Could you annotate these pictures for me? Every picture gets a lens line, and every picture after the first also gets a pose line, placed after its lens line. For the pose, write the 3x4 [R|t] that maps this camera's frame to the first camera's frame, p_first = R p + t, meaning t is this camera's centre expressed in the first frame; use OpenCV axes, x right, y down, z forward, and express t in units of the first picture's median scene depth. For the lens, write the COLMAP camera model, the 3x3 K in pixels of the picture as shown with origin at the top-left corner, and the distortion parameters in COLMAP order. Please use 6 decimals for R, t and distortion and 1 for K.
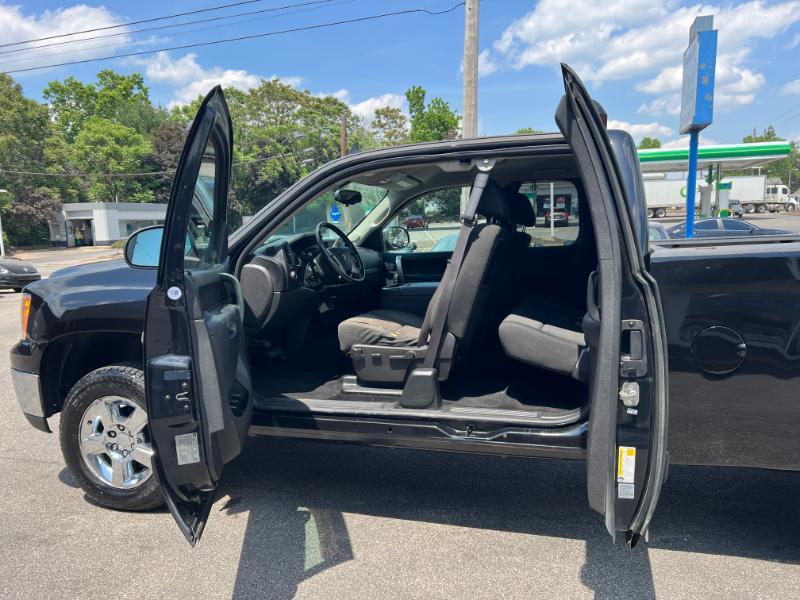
lens RADIAL K [[603.1, 0, 400.0], [0, 603.1, 300.0], [0, 0, 1]] dist [0.041580, -0.031101]
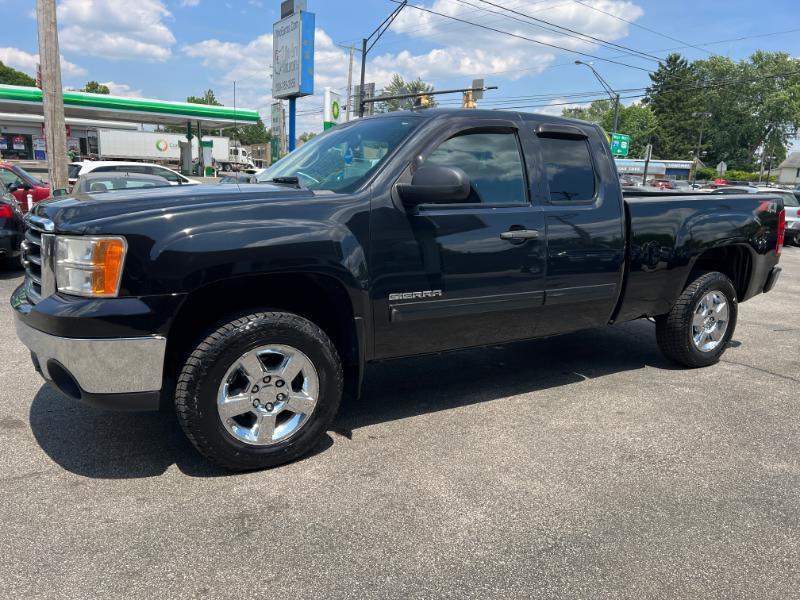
lens RADIAL K [[602.8, 0, 404.7], [0, 602.8, 299.8], [0, 0, 1]] dist [0.051013, -0.058095]
pose [[0.655752, -0.098315, 0.748548, -0.053443], [0.041472, 0.994679, 0.094311, 0.000803], [-0.753836, -0.030801, 0.656340, 0.013793]]
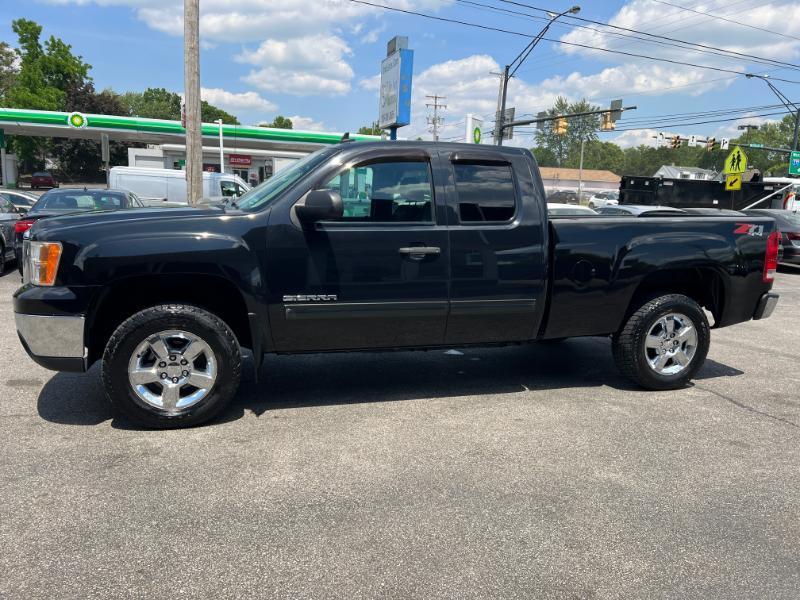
lens RADIAL K [[602.8, 0, 404.7], [0, 602.8, 299.8], [0, 0, 1]] dist [0.051013, -0.058095]
pose [[0.828708, -0.039403, 0.558292, -0.039580], [0.013975, 0.998664, 0.049739, 0.002665], [-0.559506, -0.033417, 0.828152, -0.010392]]
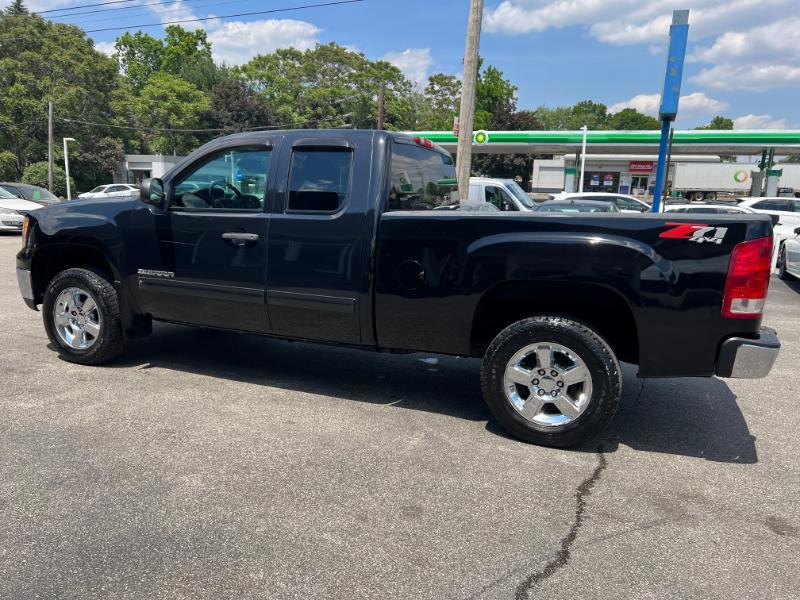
lens RADIAL K [[603.1, 0, 400.0], [0, 603.1, 300.0], [0, 0, 1]] dist [0.041580, -0.031101]
pose [[0.993957, 0.073877, -0.081187, 0.024267], [-0.069555, 0.996070, 0.054840, 0.002657], [0.084920, -0.048862, 0.995189, -0.023211]]
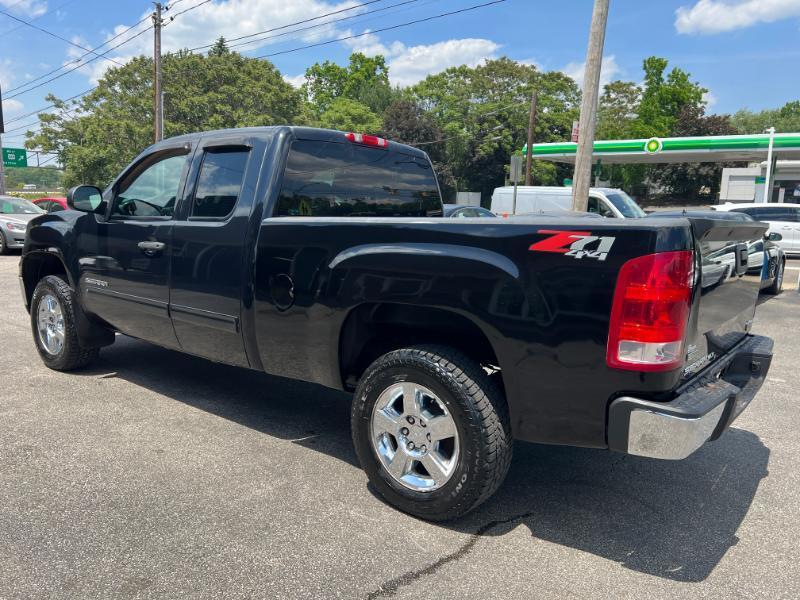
lens RADIAL K [[602.8, 0, 404.7], [0, 602.8, 299.8], [0, 0, 1]] dist [0.051013, -0.058095]
pose [[0.930069, 0.105581, -0.351886, 0.048836], [-0.092947, 0.994278, 0.052660, 0.000359], [0.355432, -0.016270, 0.934561, -0.006770]]
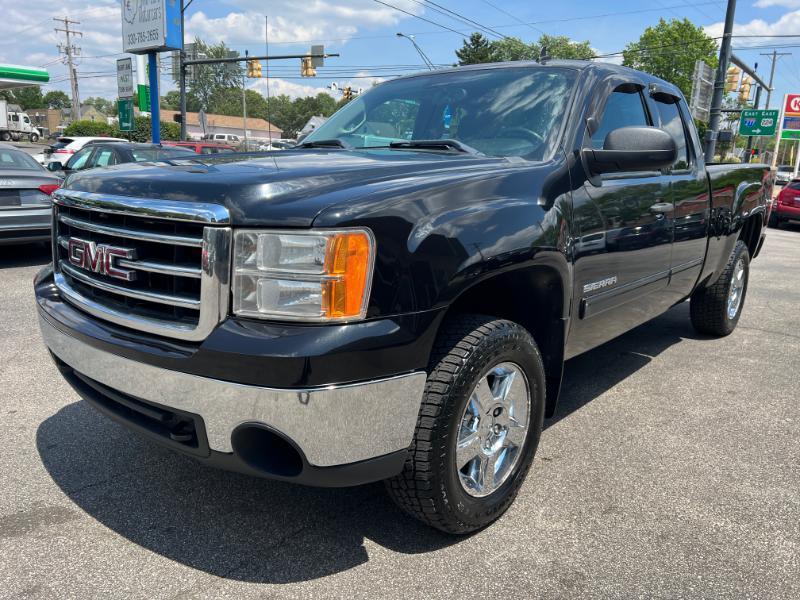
lens RADIAL K [[602.8, 0, 404.7], [0, 602.8, 299.8], [0, 0, 1]] dist [0.051013, -0.058095]
pose [[0.400969, -0.167404, 0.900666, -0.059029], [0.067925, 0.985888, 0.153004, -0.001256], [-0.913570, -0.000172, 0.406682, 0.043689]]
